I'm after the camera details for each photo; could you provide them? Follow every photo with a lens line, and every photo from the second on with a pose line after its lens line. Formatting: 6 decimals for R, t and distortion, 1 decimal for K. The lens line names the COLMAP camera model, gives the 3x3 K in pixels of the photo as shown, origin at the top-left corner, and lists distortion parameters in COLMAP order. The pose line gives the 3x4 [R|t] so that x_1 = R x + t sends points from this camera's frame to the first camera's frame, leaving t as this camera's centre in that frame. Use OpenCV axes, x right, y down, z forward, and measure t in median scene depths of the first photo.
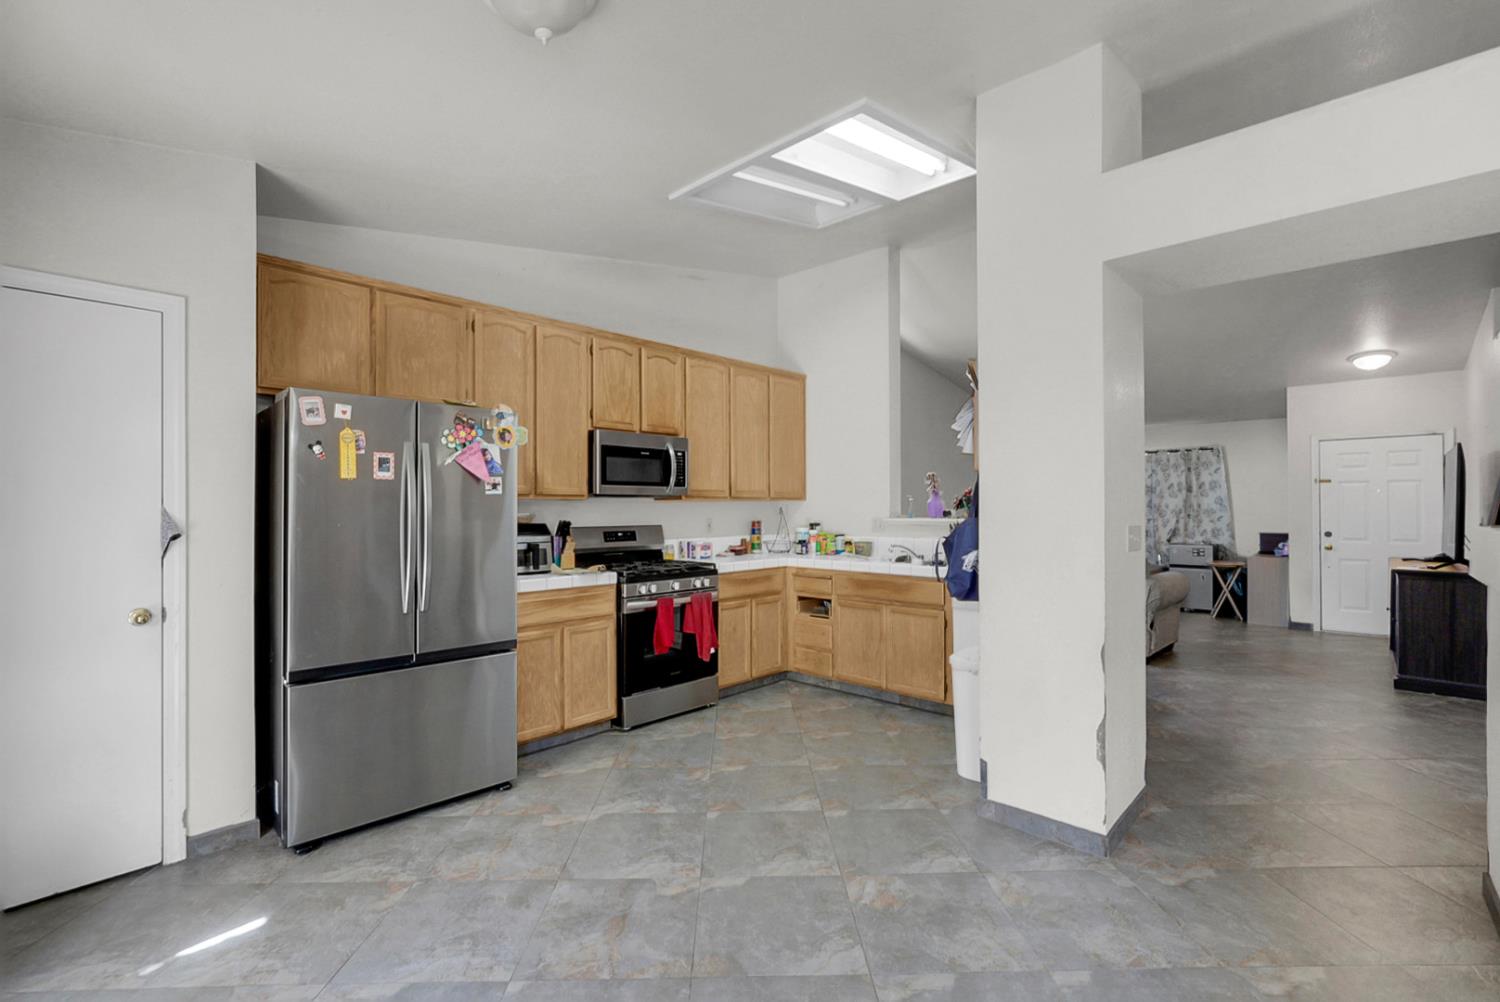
lens RADIAL K [[686.3, 0, 747.3], [0, 686.3, 497.0], [0, 0, 1]] dist [-0.010096, 0.005478]
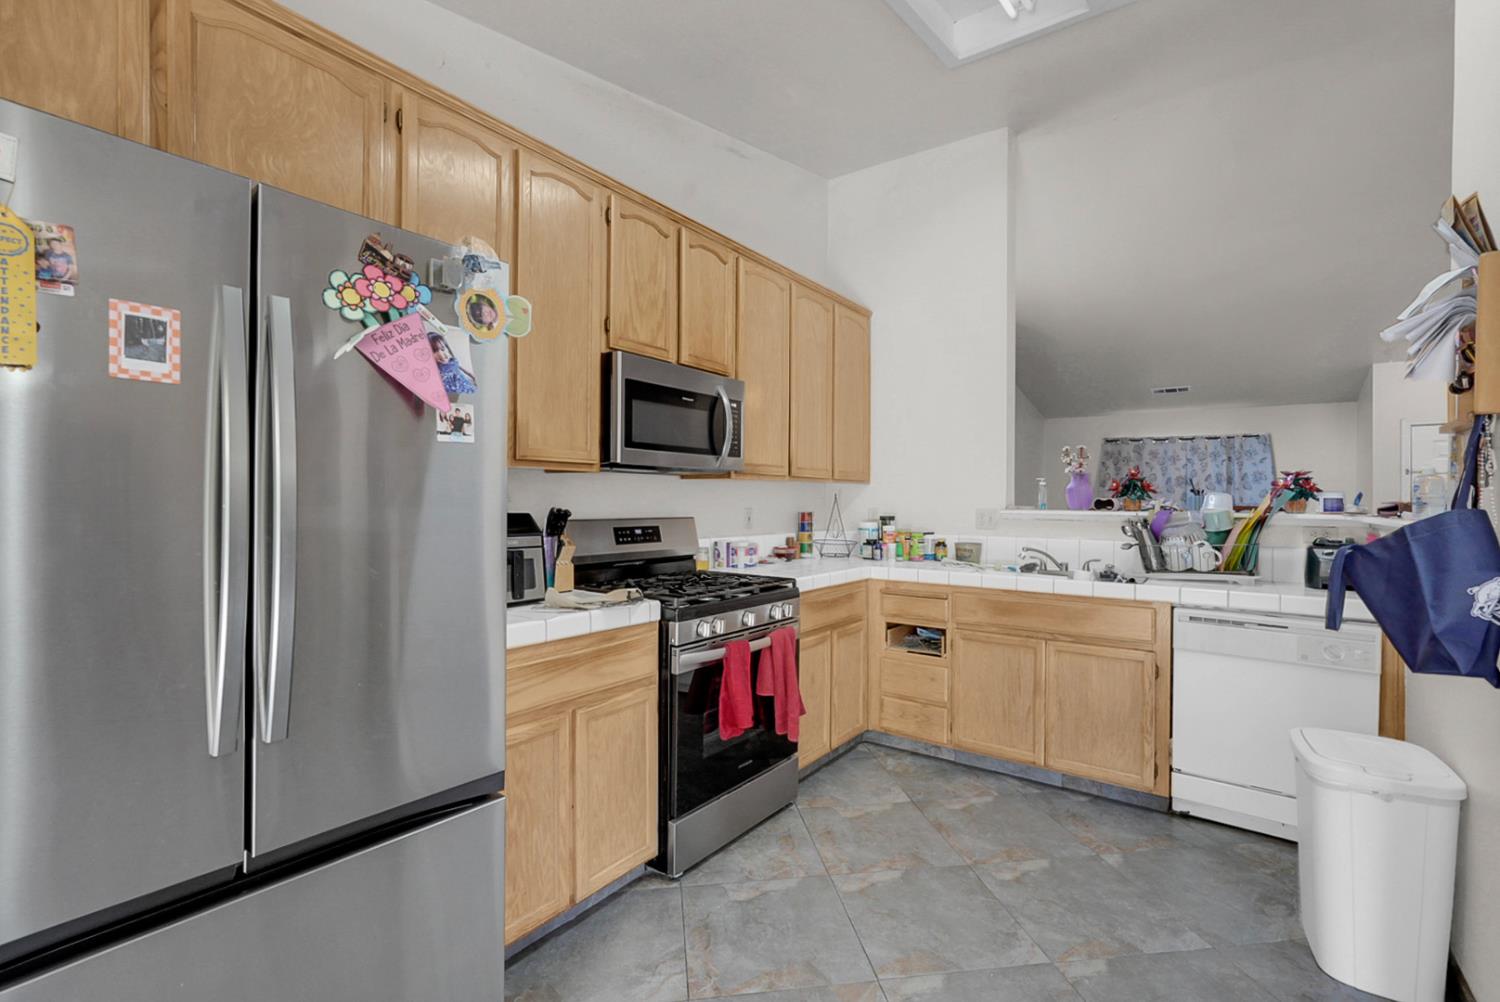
lens RADIAL K [[686.3, 0, 751.9], [0, 686.3, 497.8], [0, 0, 1]] dist [-0.010096, 0.005478]
pose [[0.991825, 0.010395, 0.127179, -0.162180], [-0.011891, 0.999869, 0.011008, 0.015511], [-0.127048, -0.012431, 0.991819, 0.371319]]
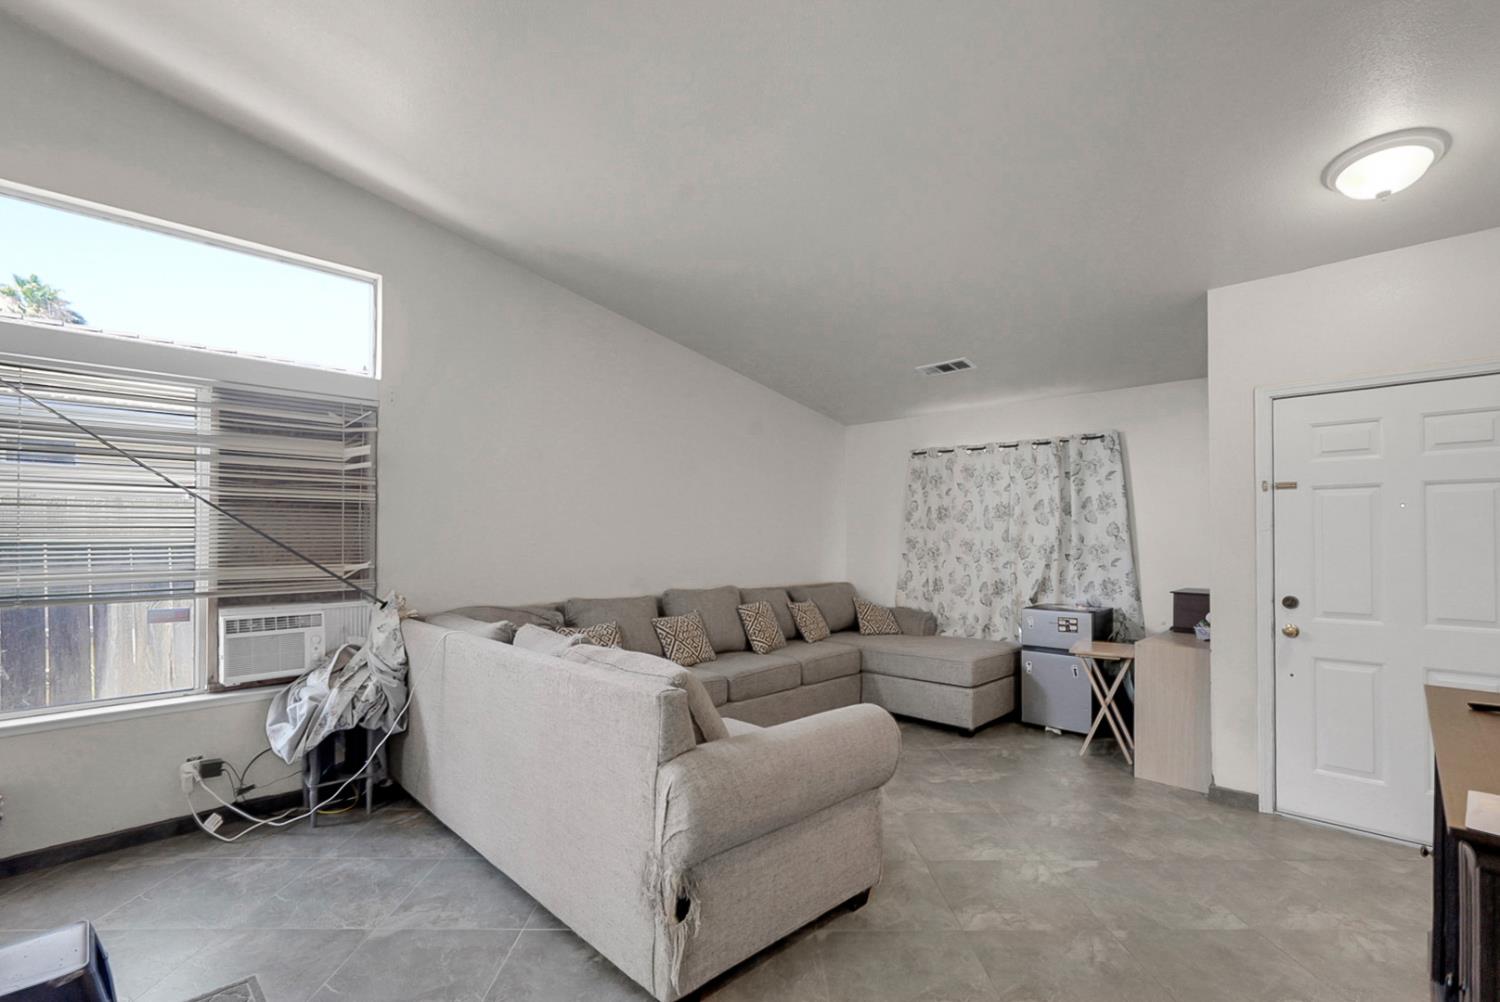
lens RADIAL K [[686.3, 0, 758.3], [0, 686.3, 527.5], [0, 0, 1]] dist [-0.010096, 0.005478]
pose [[0.999847, 0.002600, -0.017297, 0.763733], [-0.002612, 0.999996, -0.000699, 0.008291], [0.017295, 0.000744, 0.999850, 0.816570]]
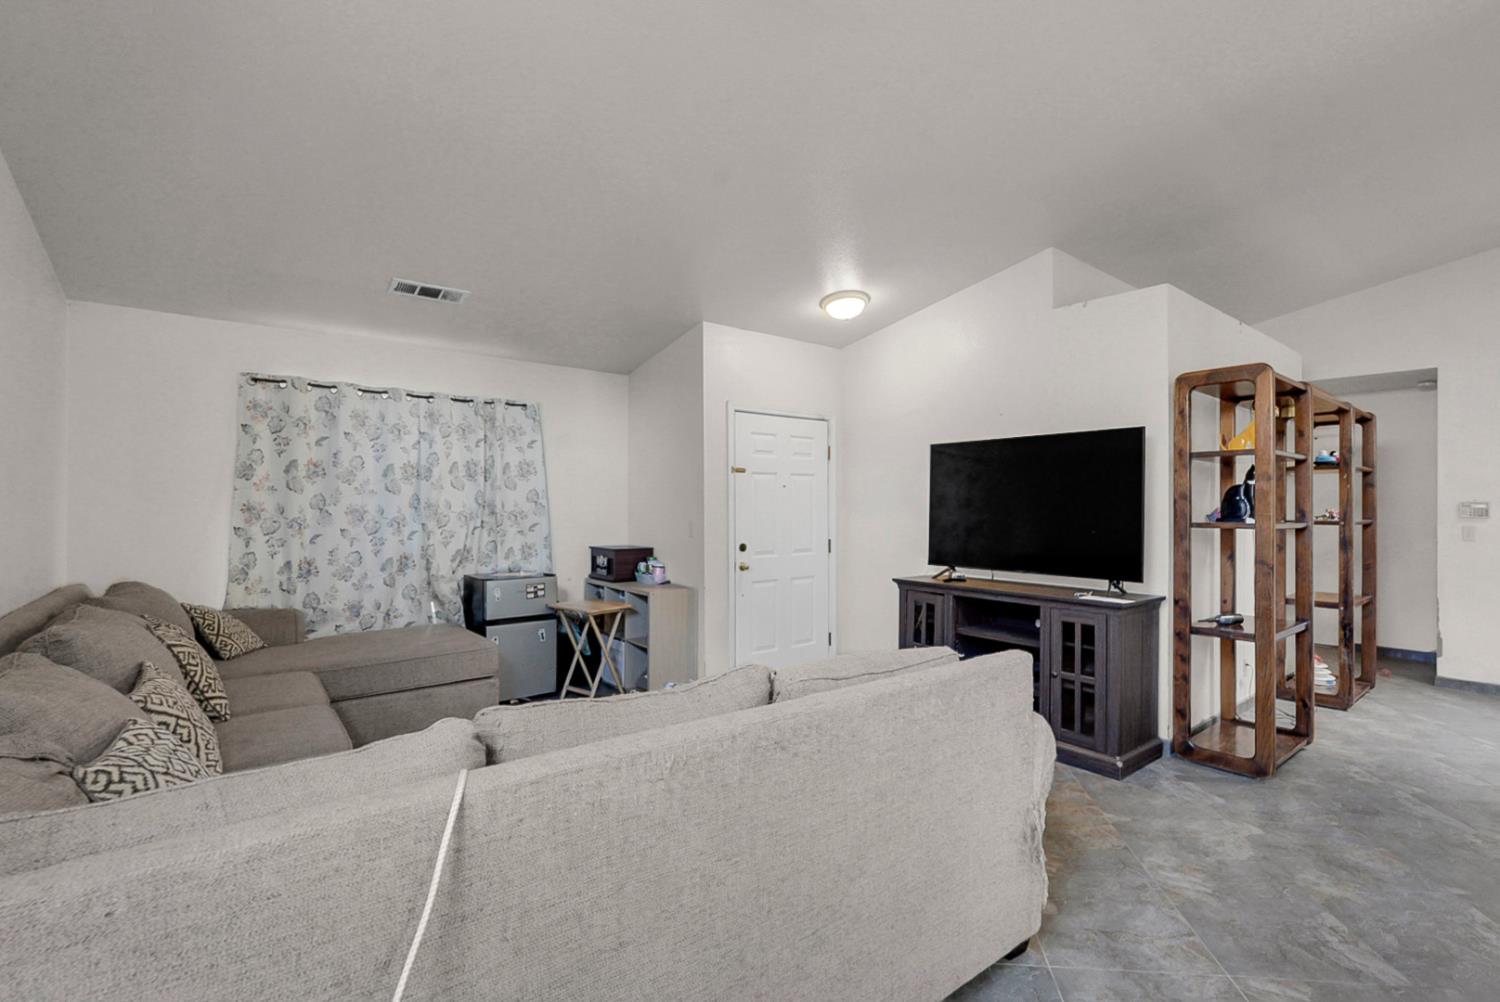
lens RADIAL K [[686.3, 0, 810.2], [0, 686.3, 496.9], [0, 0, 1]] dist [-0.010096, 0.005478]
pose [[0.105103, 0.009667, 0.994414, 0.252112], [-0.019098, 0.999788, -0.007701, 0.010555], [-0.994278, -0.018182, 0.105265, 1.308998]]
